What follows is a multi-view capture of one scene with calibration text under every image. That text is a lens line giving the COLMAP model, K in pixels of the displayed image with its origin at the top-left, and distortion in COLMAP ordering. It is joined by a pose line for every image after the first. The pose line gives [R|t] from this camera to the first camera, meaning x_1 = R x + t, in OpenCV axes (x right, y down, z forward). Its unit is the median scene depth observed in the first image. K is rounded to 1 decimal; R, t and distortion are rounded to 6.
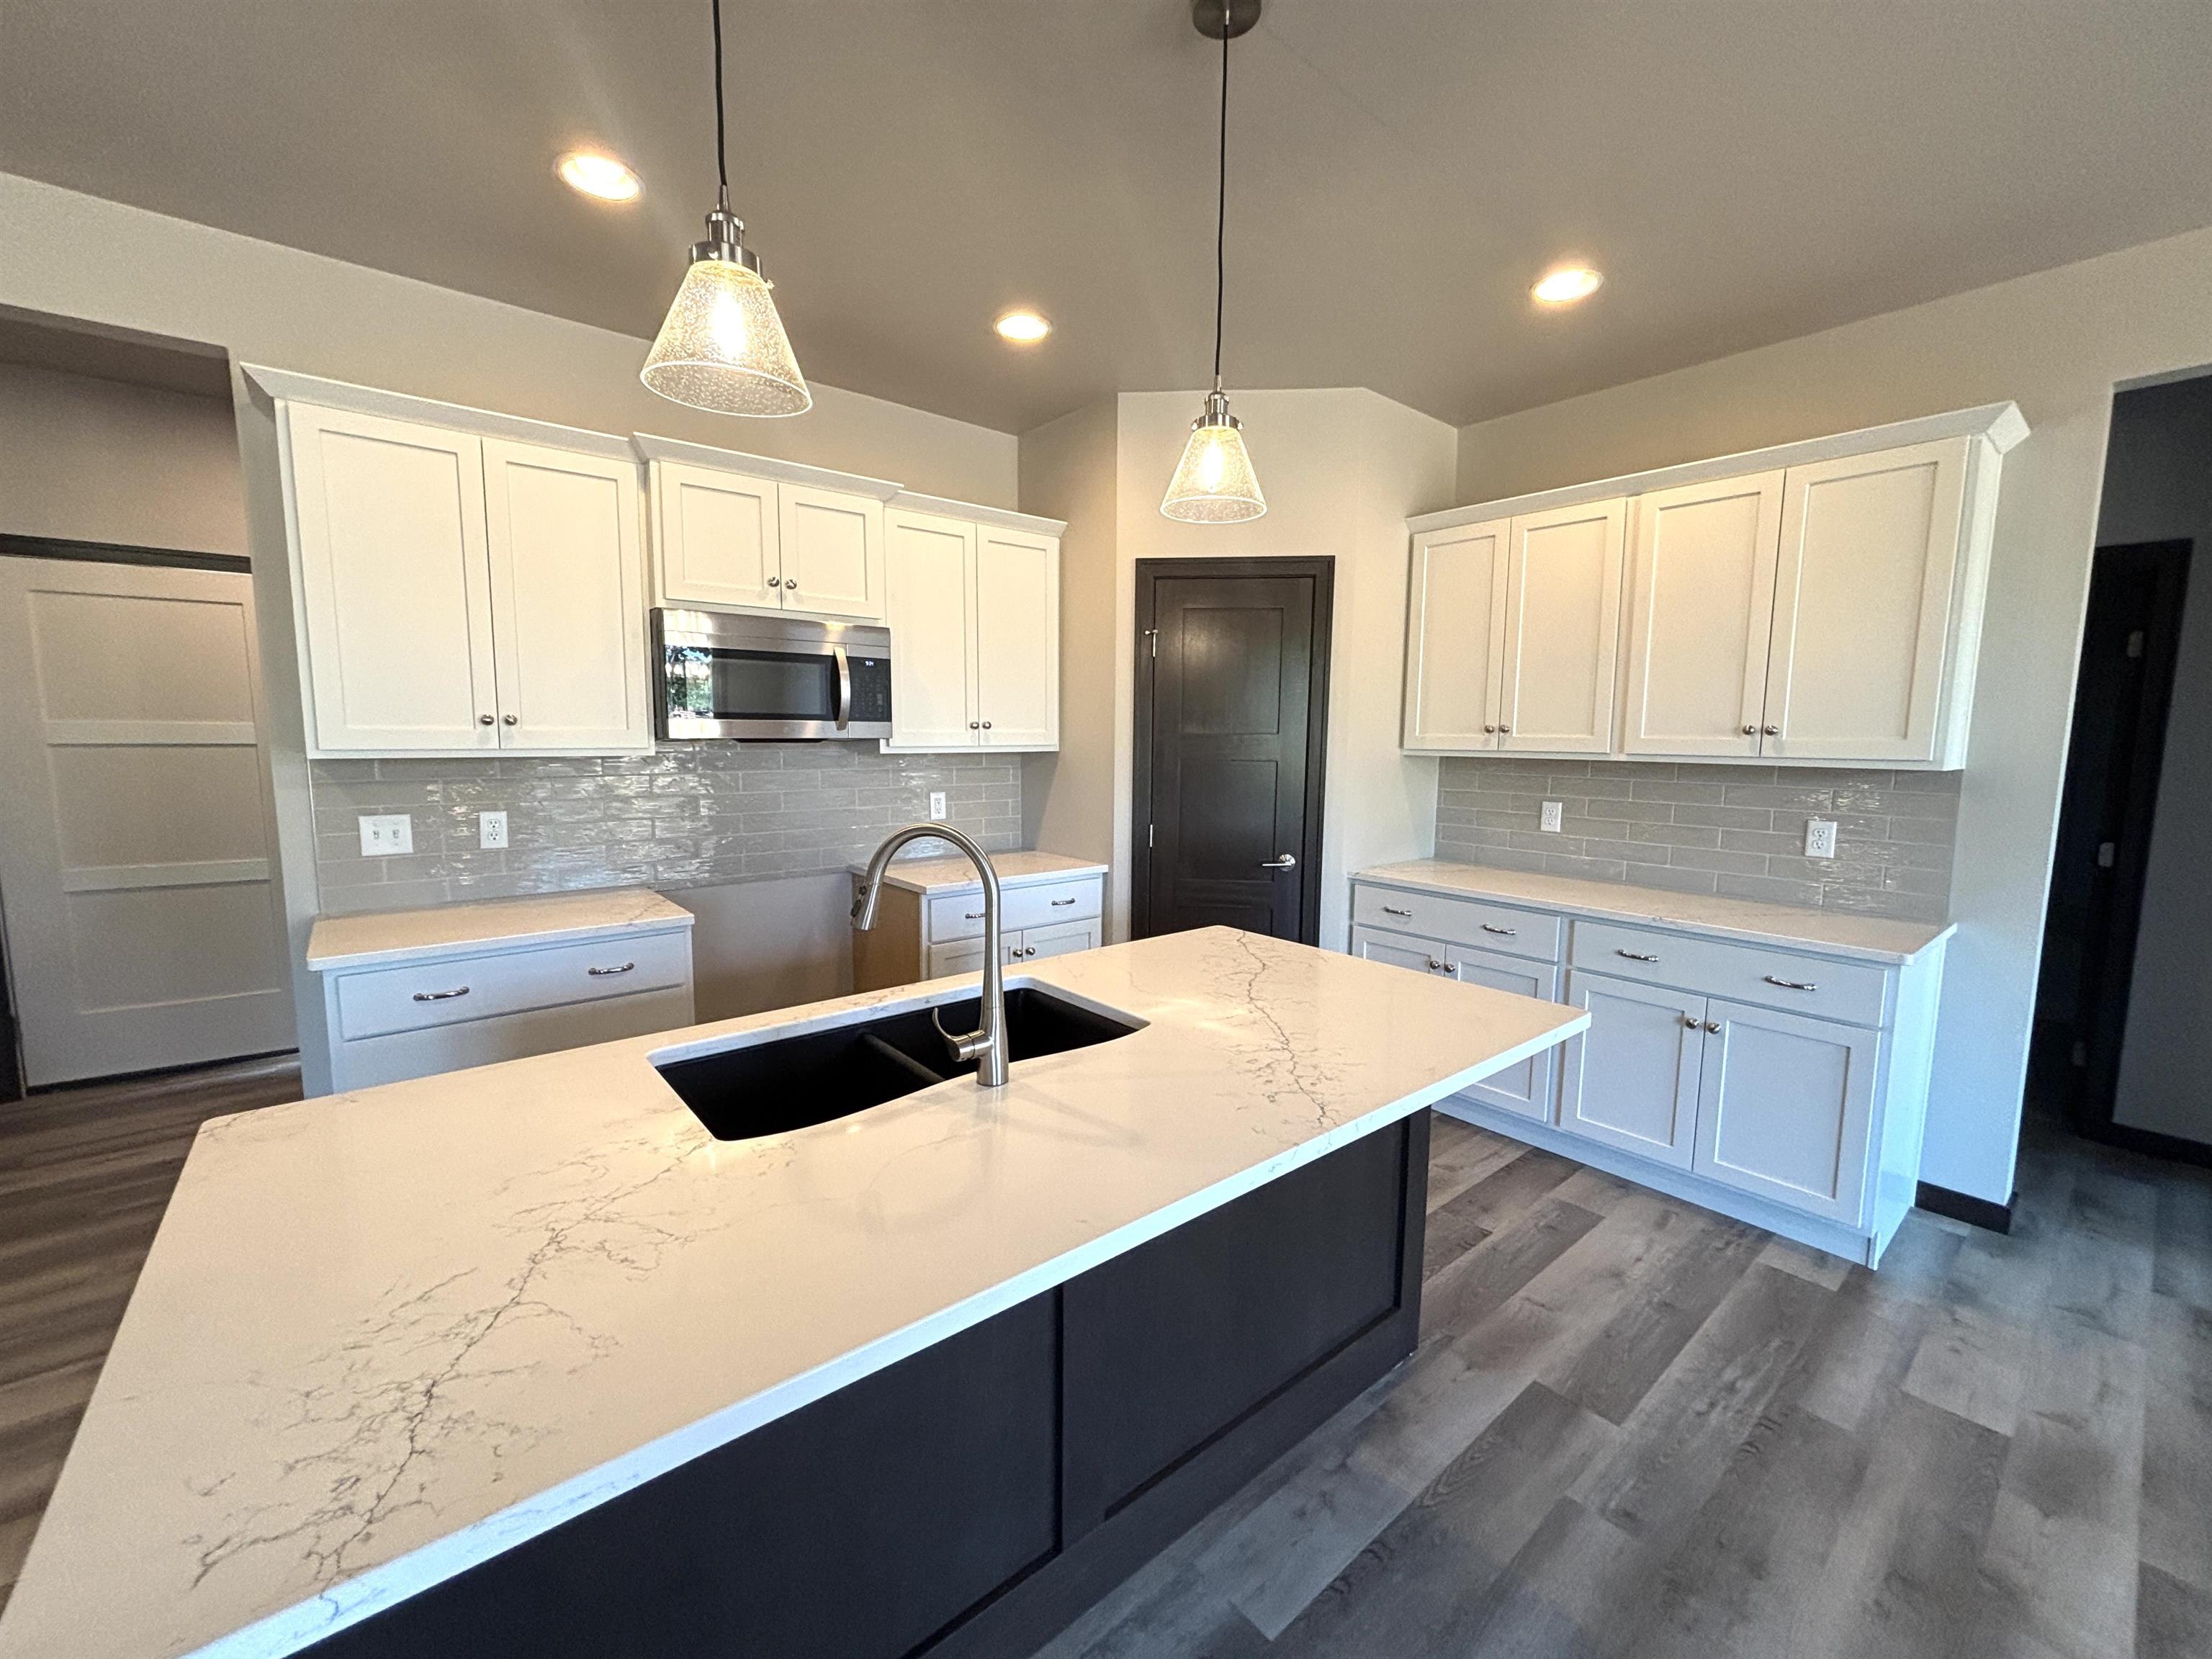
lens RADIAL K [[889.9, 0, 1101.2], [0, 889.9, 829.4], [0, 0, 1]] dist [0.000285, 0.000363]
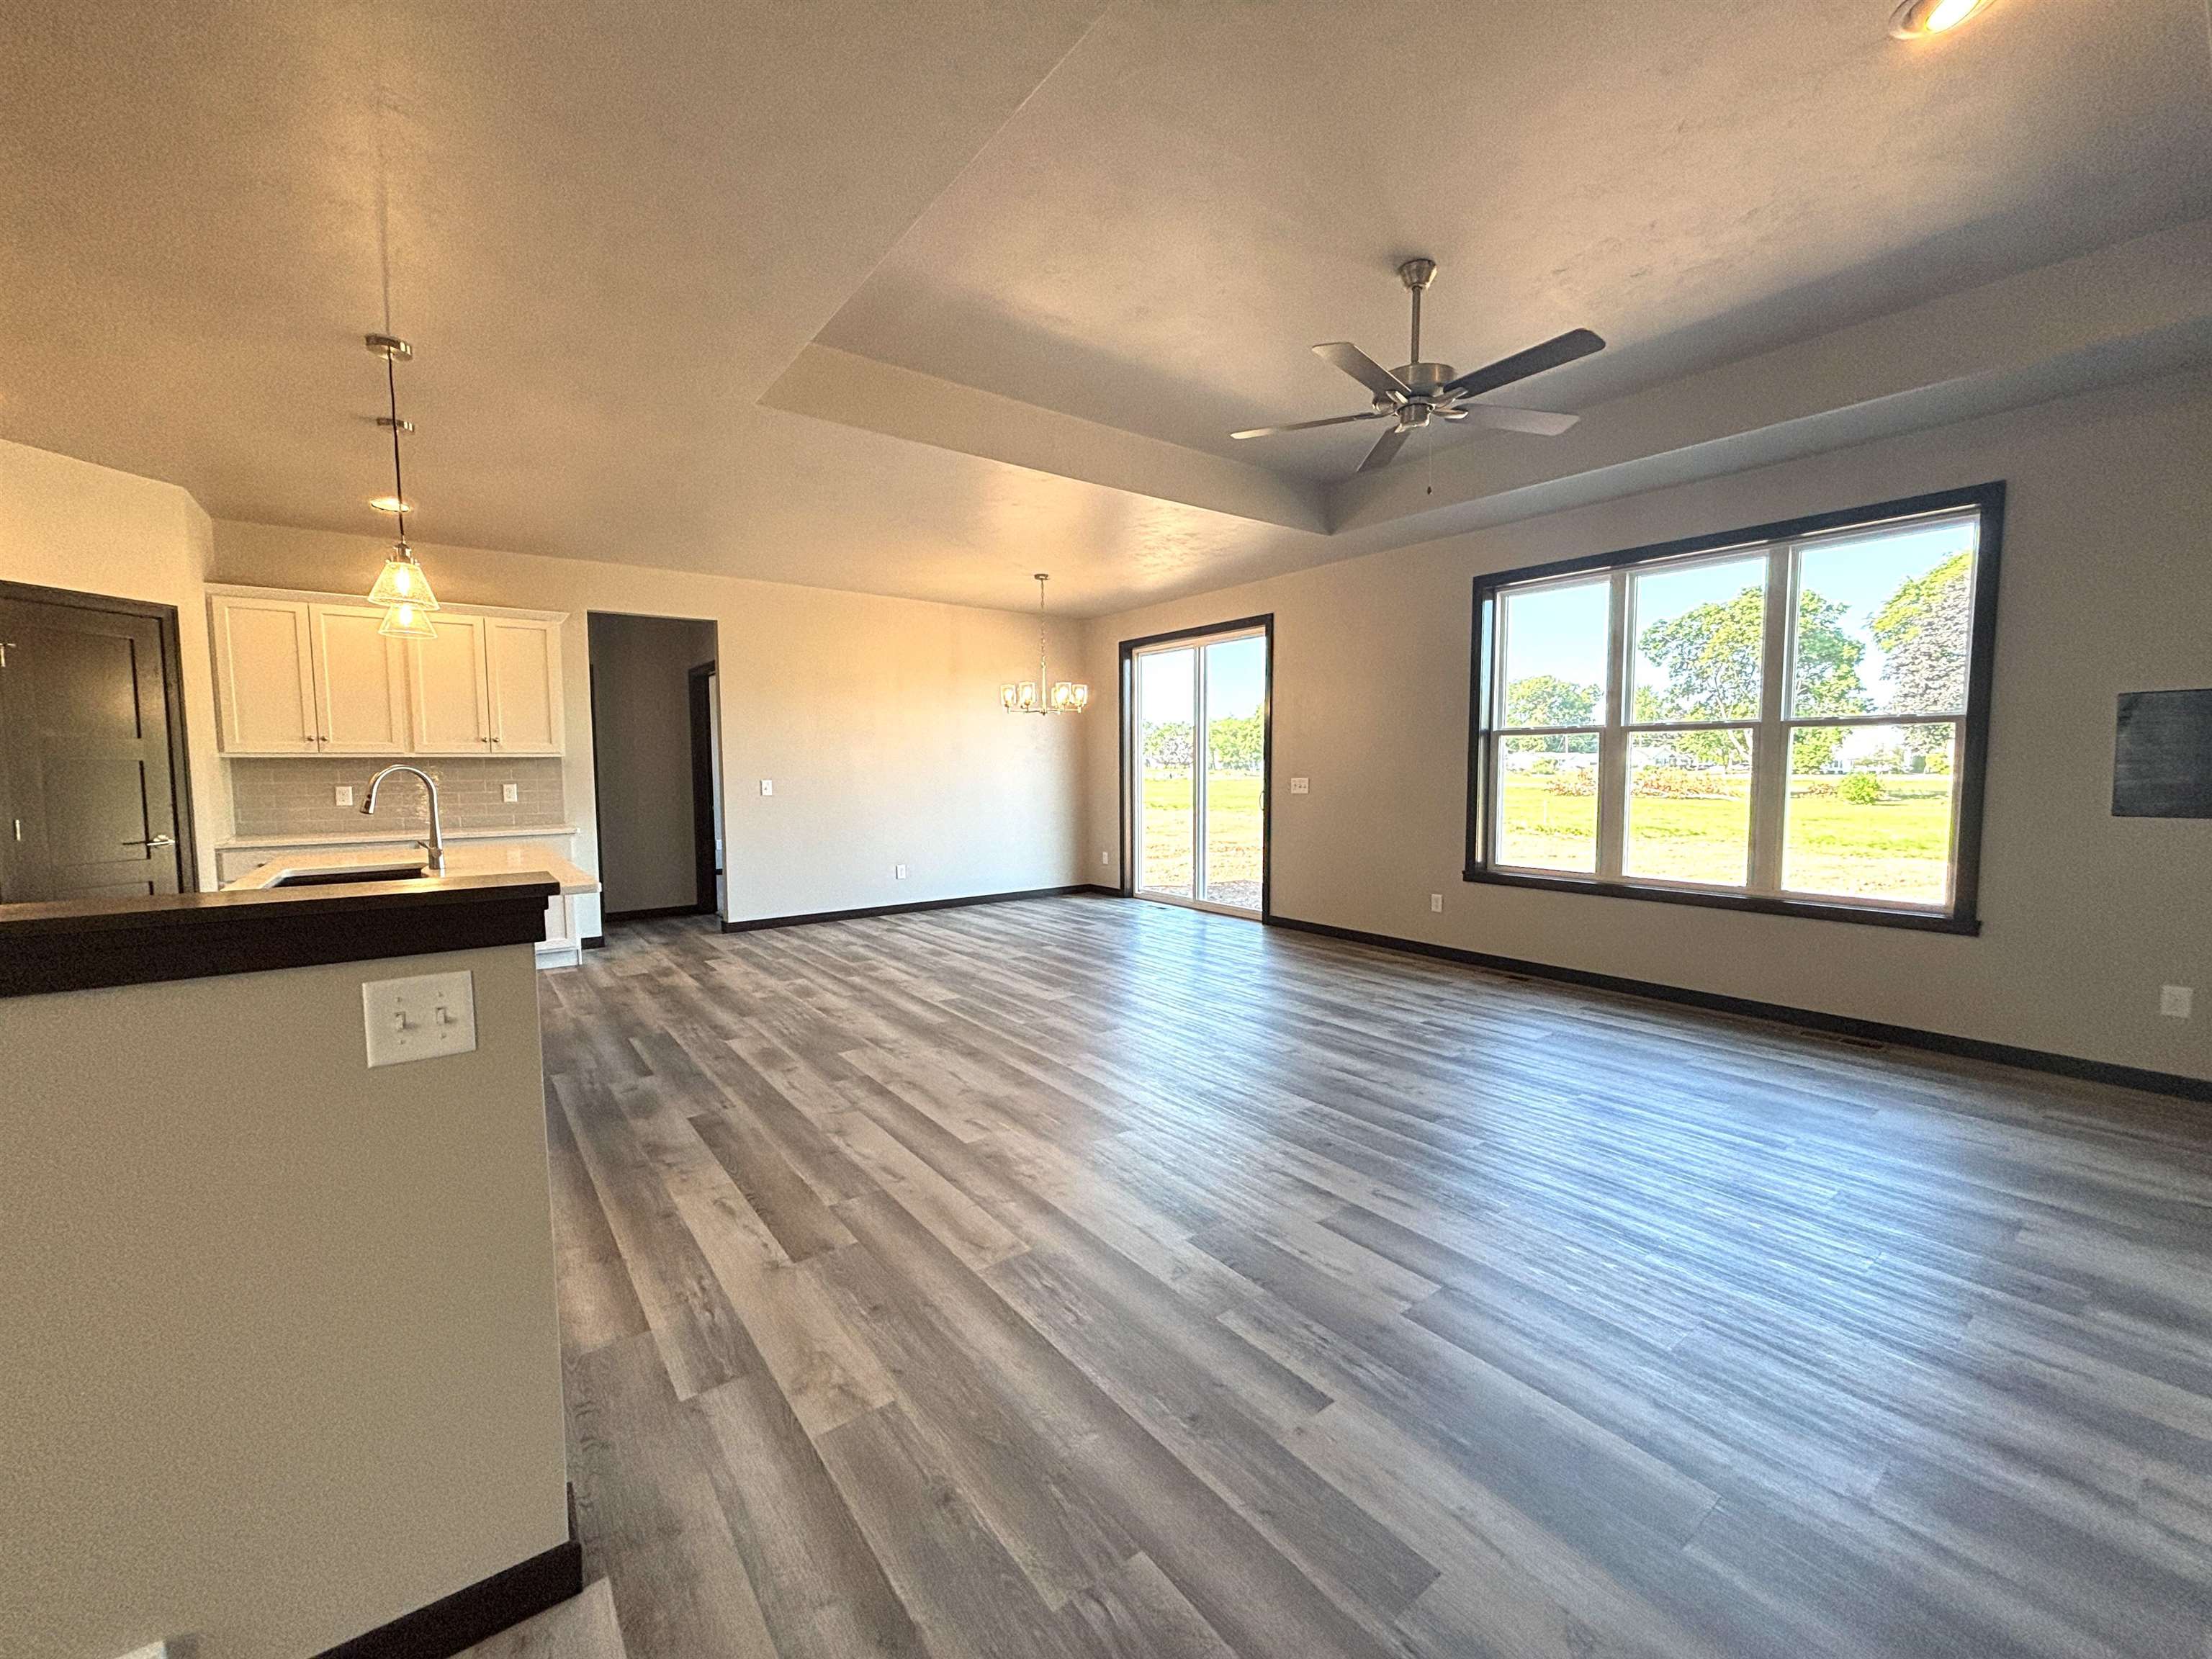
lens RADIAL K [[884.2, 0, 1106.0], [0, 884.2, 829.5], [0, 0, 1]] dist [-0.000771, -0.000047]
pose [[0.042257, -0.083616, 0.995602, -1.203975], [0.119396, 0.989773, 0.078059, 0.100315], [-0.991947, 0.115572, 0.051808, -0.482469]]
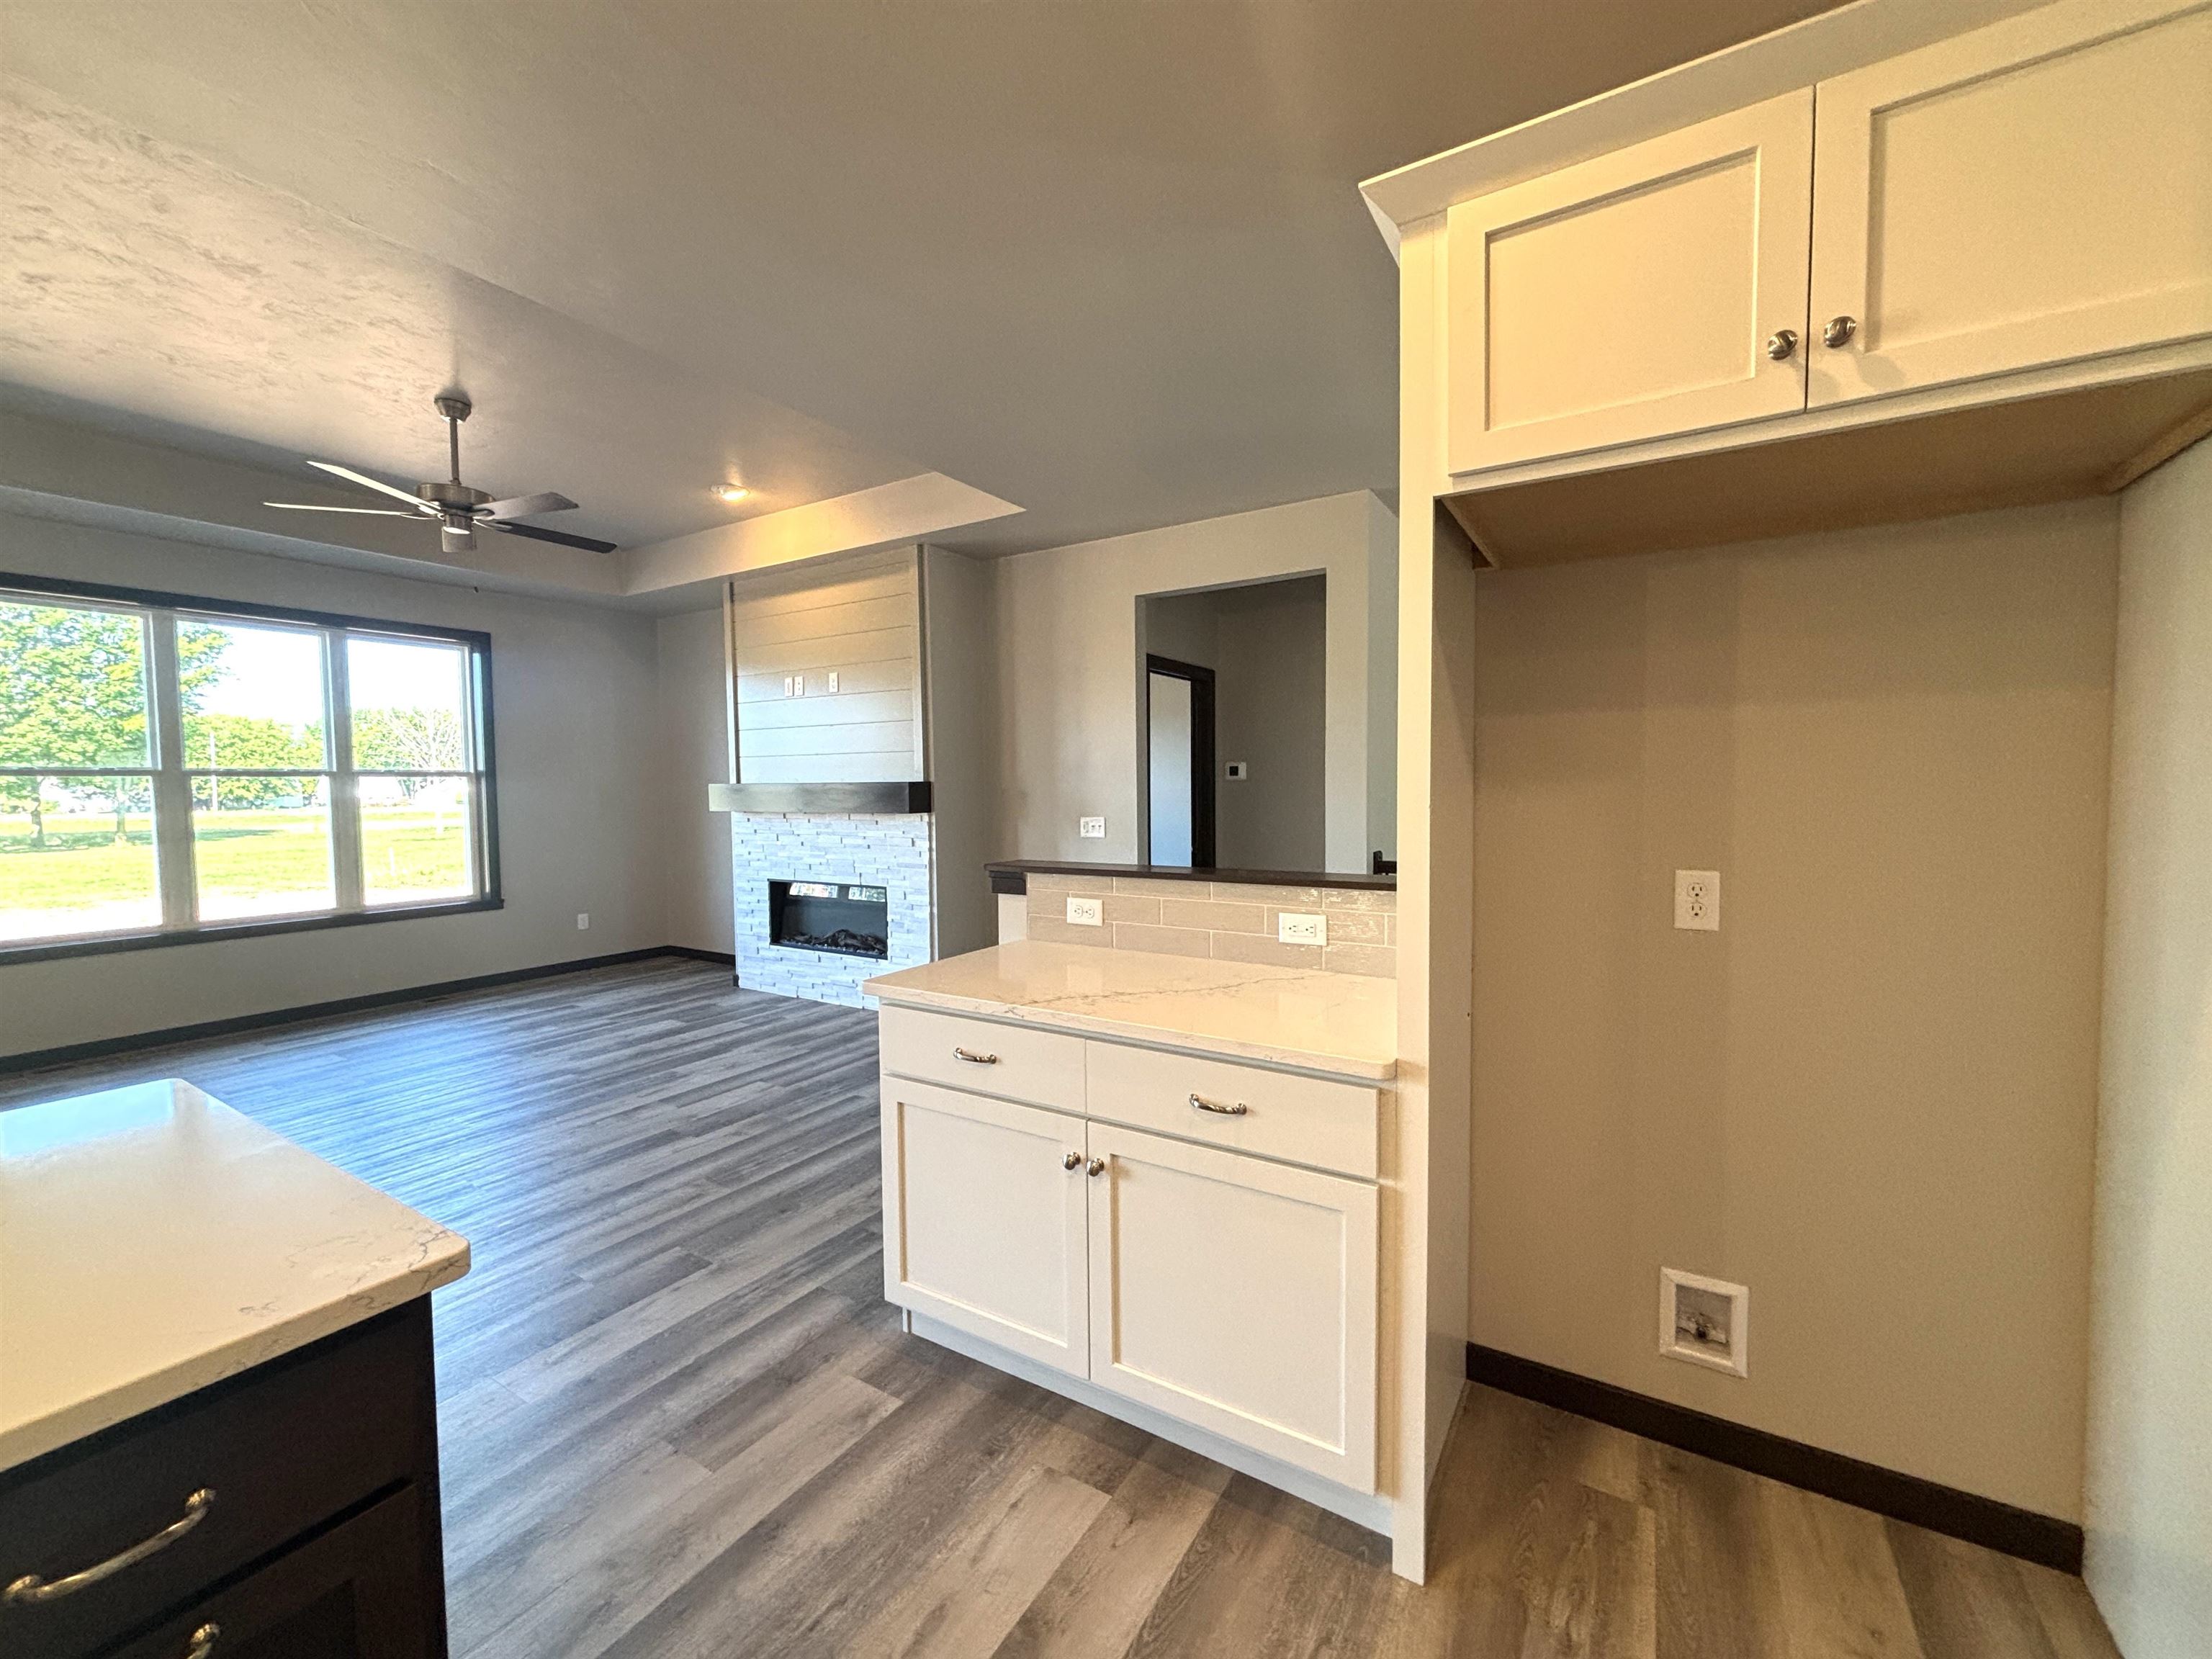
lens RADIAL K [[891.0, 0, 1104.0], [0, 891.0, 827.5], [0, 0, 1]] dist [0.004442, 0.000074]
pose [[-0.949190, 0.019269, -0.314112, -0.550659], [-0.031550, 0.987269, 0.155901, -0.062569], [0.313118, 0.157890, -0.936498, 0.775319]]
